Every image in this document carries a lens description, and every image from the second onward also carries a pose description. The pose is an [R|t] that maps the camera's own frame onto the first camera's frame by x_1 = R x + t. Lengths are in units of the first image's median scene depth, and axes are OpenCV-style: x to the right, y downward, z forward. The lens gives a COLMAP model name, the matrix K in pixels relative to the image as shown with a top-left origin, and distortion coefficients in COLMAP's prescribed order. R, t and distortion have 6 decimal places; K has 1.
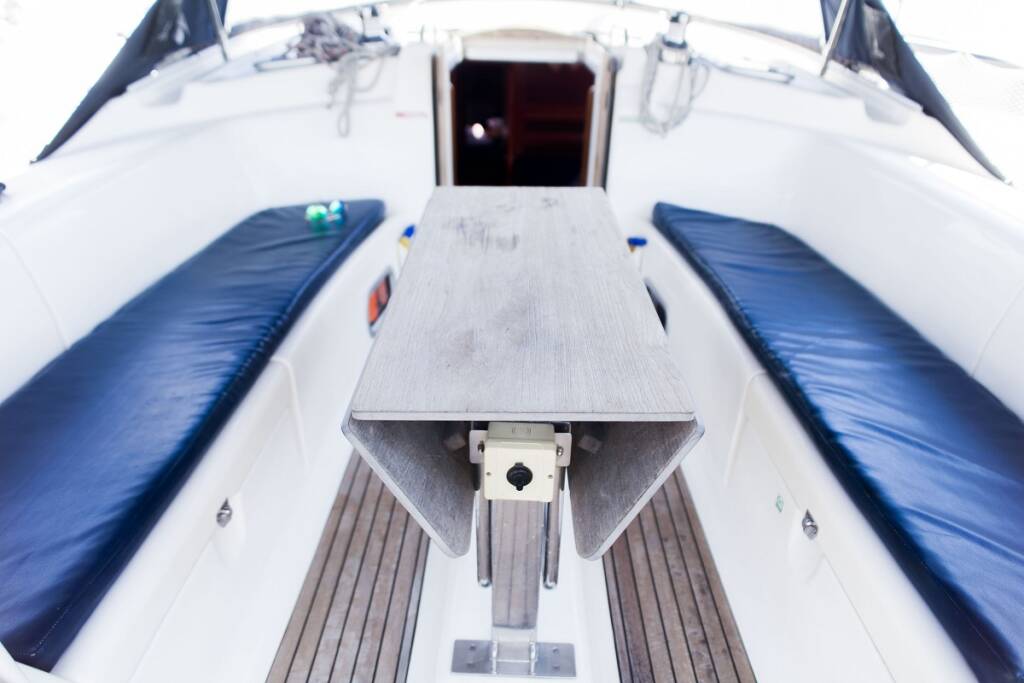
lens RADIAL K [[691.5, 0, 498.7], [0, 691.5, 337.7], [0, 0, 1]] dist [0.000570, -0.004990]
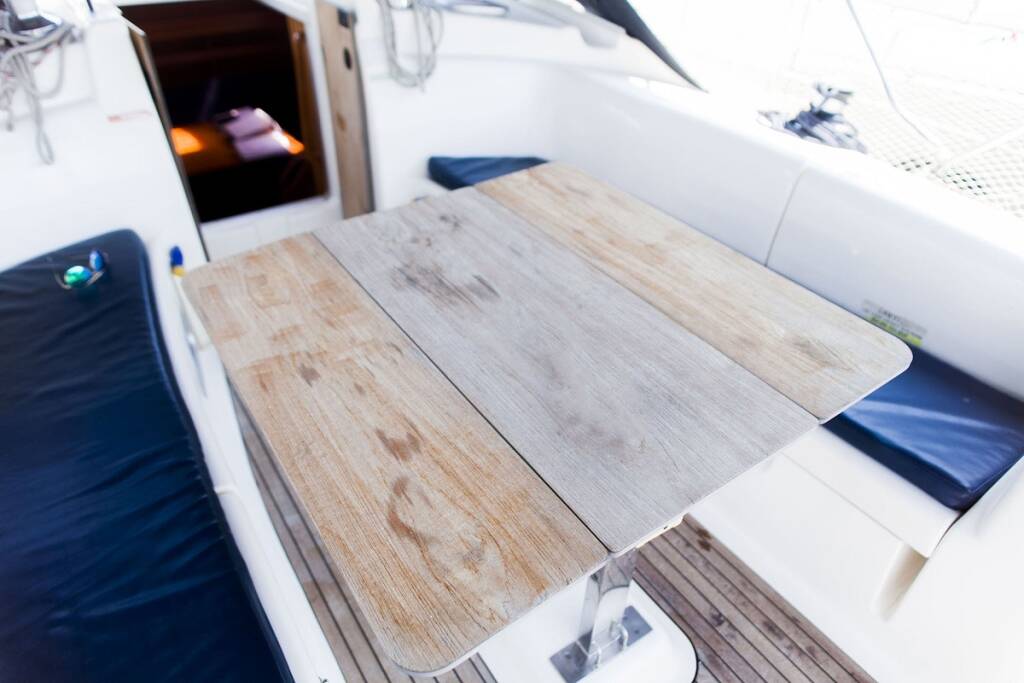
lens RADIAL K [[691.5, 0, 503.9], [0, 691.5, 342.7], [0, 0, 1]] dist [0.000570, -0.004990]
pose [[0.813962, -0.344671, 0.467619, -0.371688], [0.259378, 0.935903, 0.238345, -0.244177], [-0.519797, -0.072714, 0.851189, 0.127801]]
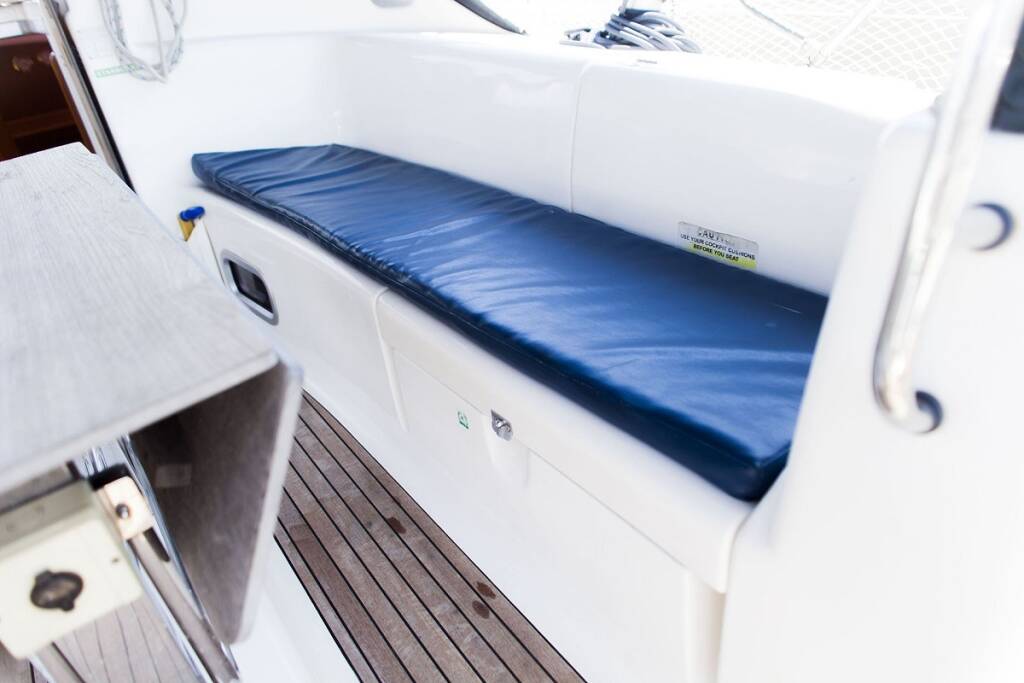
lens RADIAL K [[691.5, 0, 514.9], [0, 691.5, 339.9], [0, 0, 1]] dist [0.000570, -0.004990]
pose [[0.782008, -0.415730, 0.464362, 0.090654], [0.400739, 0.906004, 0.136255, 0.054095], [-0.477359, 0.079536, 0.875102, 0.192777]]
